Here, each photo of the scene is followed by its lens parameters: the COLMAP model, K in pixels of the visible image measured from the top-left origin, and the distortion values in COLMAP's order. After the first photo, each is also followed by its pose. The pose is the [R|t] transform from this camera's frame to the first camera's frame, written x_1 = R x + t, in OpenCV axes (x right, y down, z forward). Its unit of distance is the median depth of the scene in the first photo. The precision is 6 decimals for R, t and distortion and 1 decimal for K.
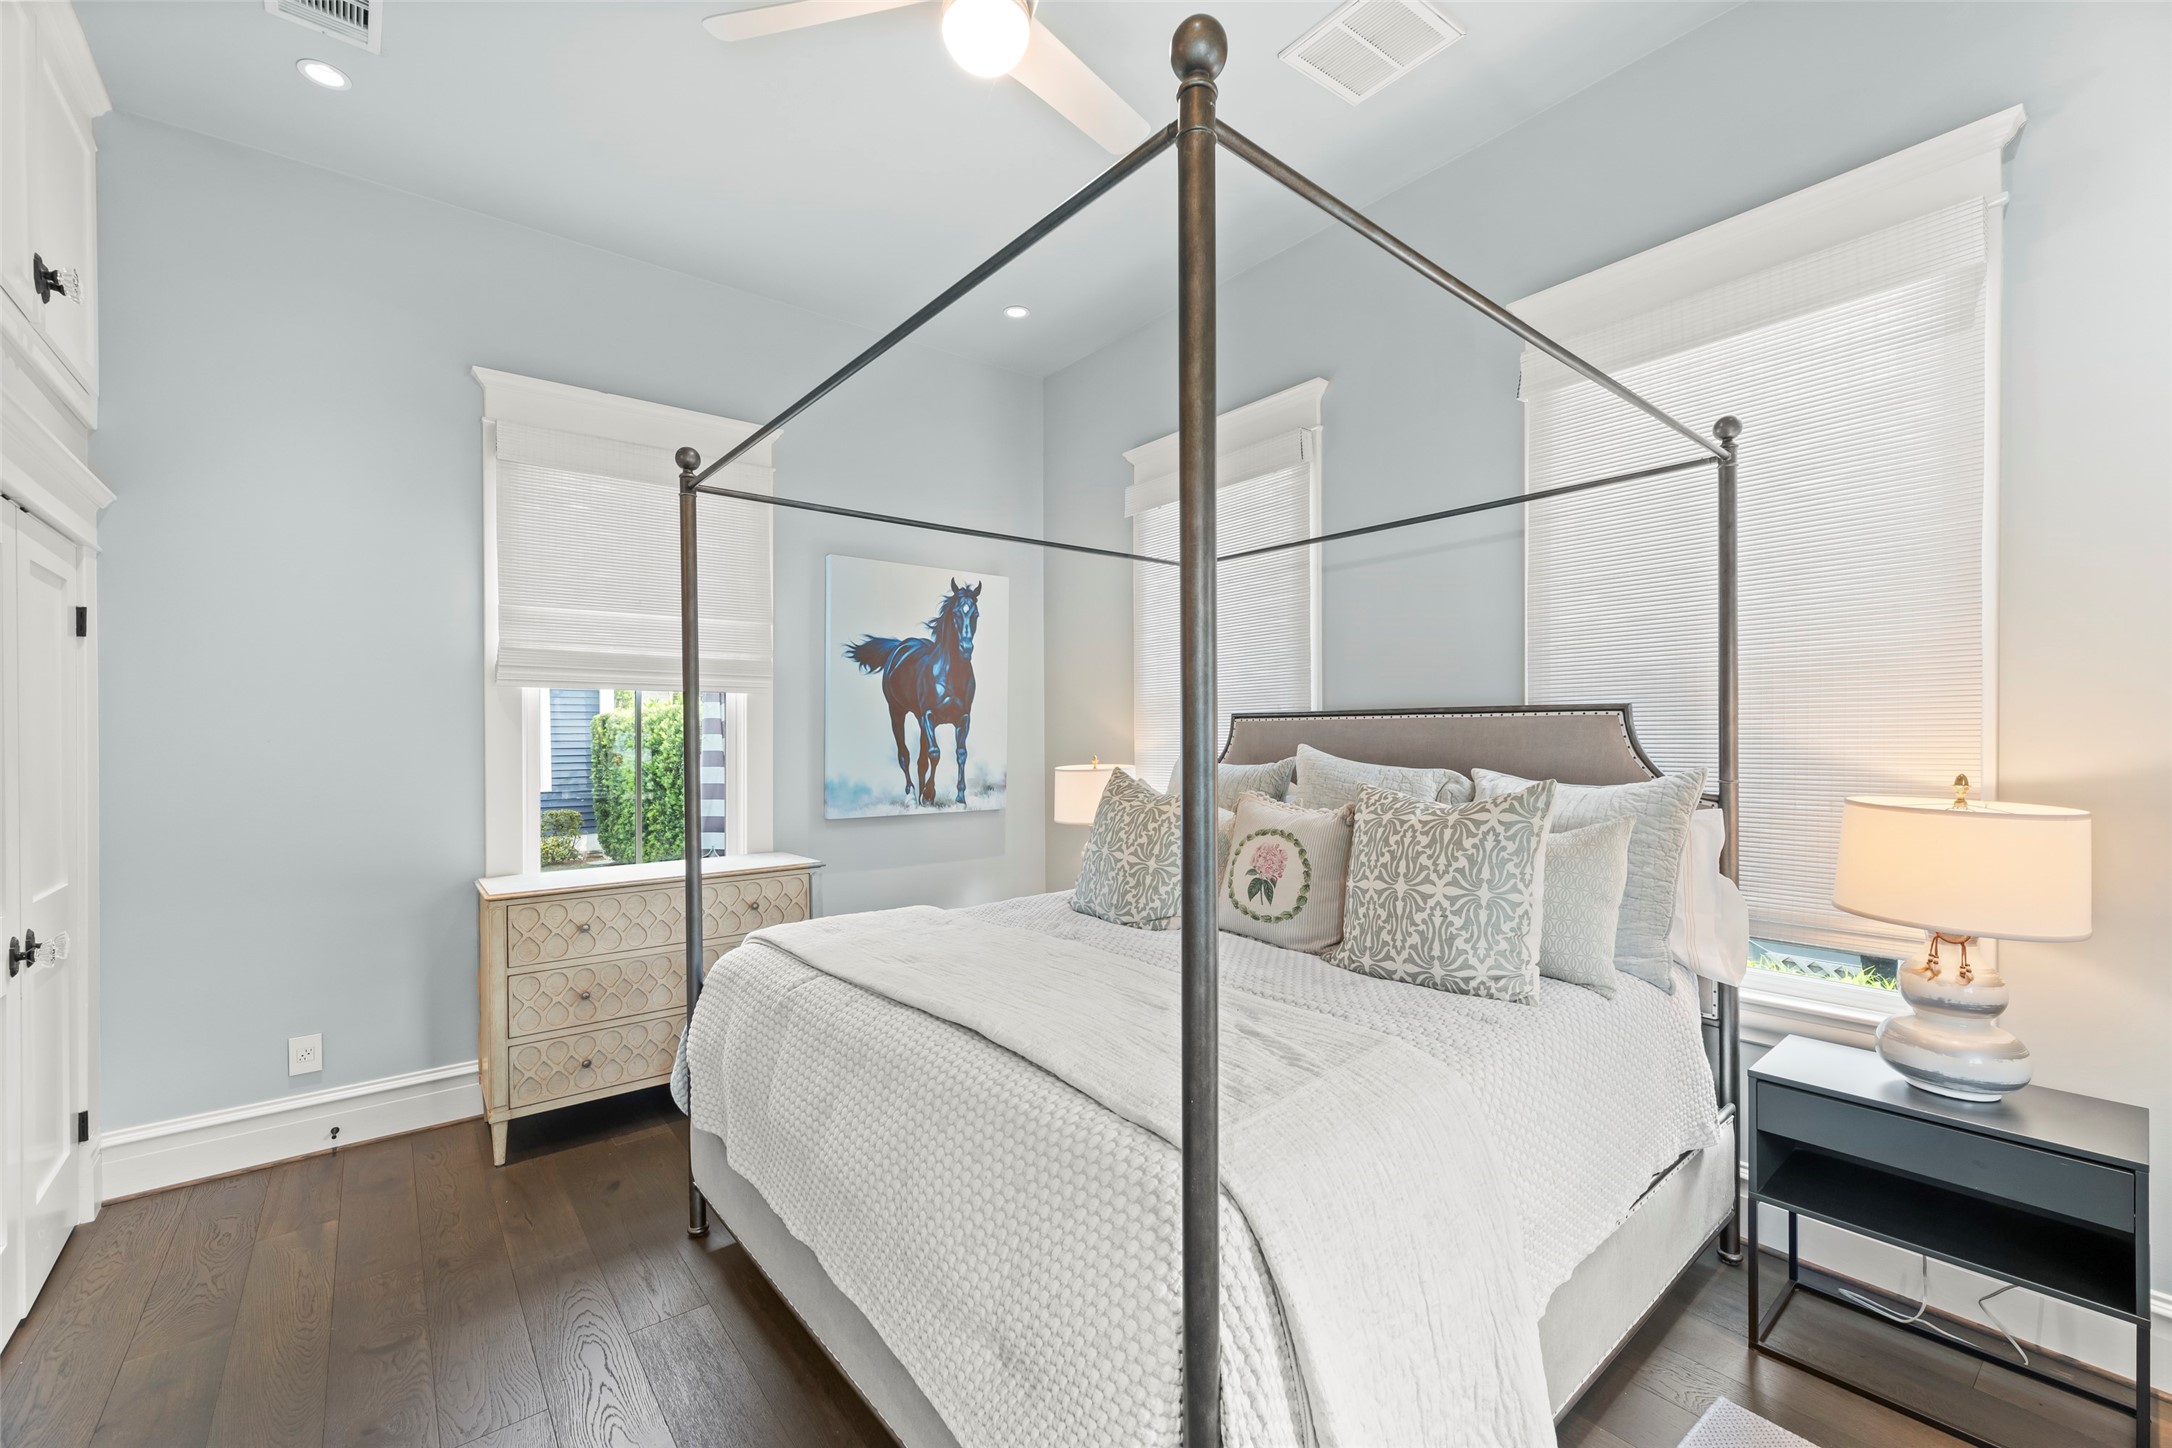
lens RADIAL K [[871.8, 0, 1072.1], [0, 871.8, 741.1], [0, 0, 1]] dist [-0.001575, 0.000264]
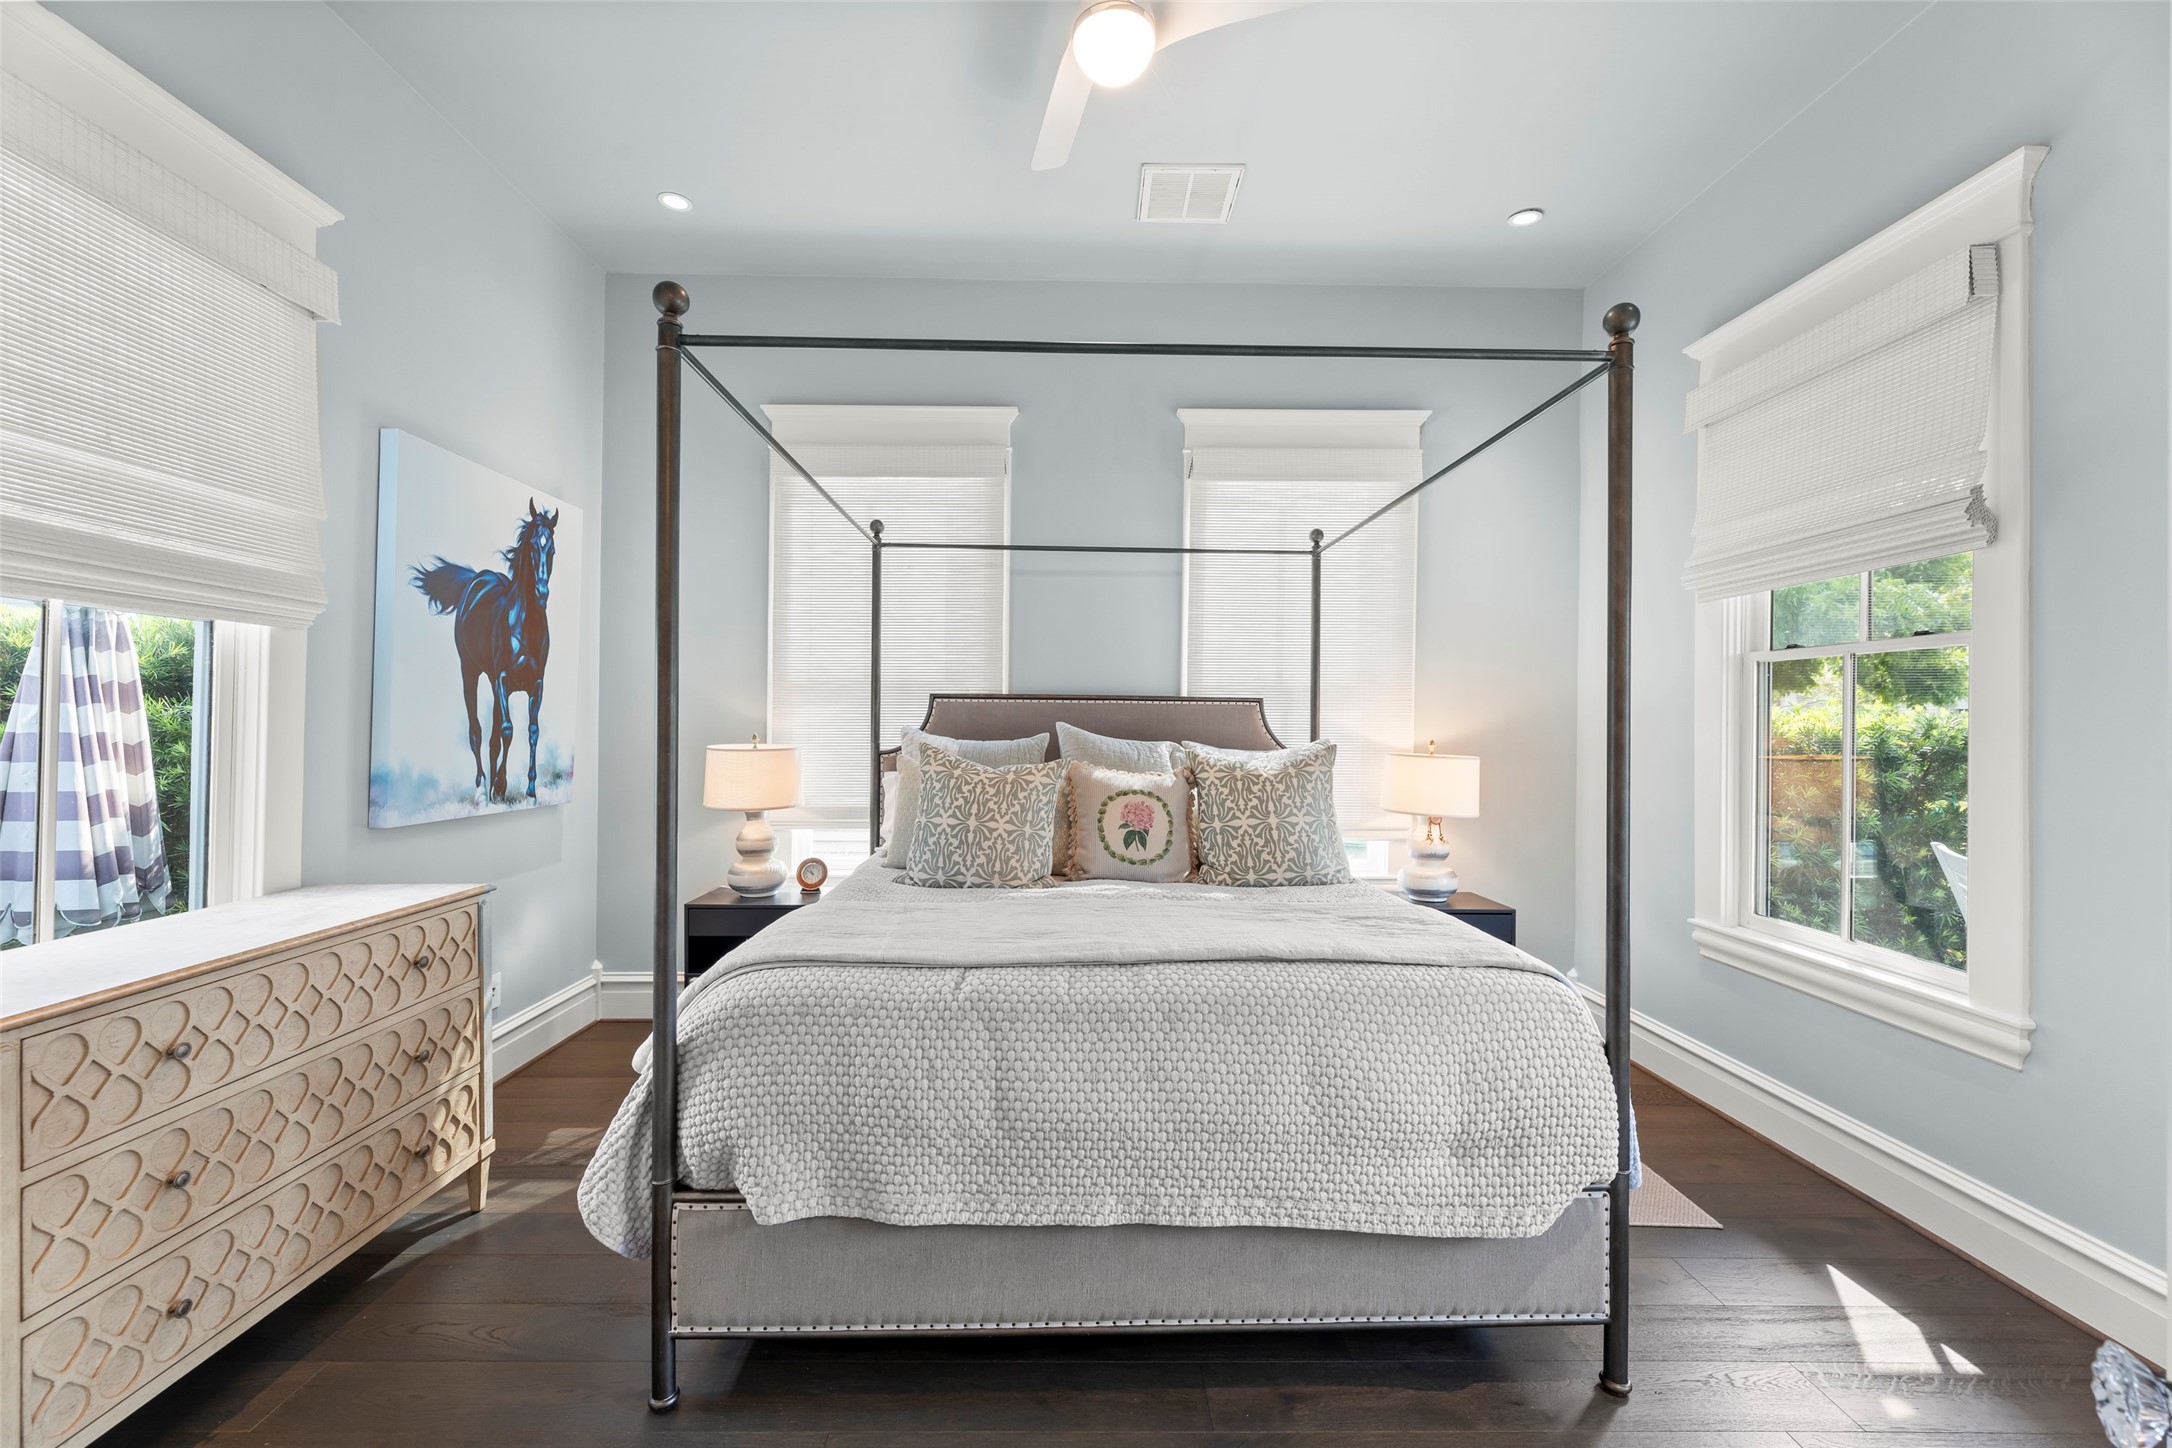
lens RADIAL K [[871.8, 0, 1069.9], [0, 871.8, 718.8], [0, 0, 1]] dist [-0.001575, 0.000264]
pose [[0.621488, 0.017611, 0.783226, -0.448435], [-0.008259, 0.999839, -0.015929, 0.012203], [-0.783380, 0.003431, 0.621533, 0.174582]]
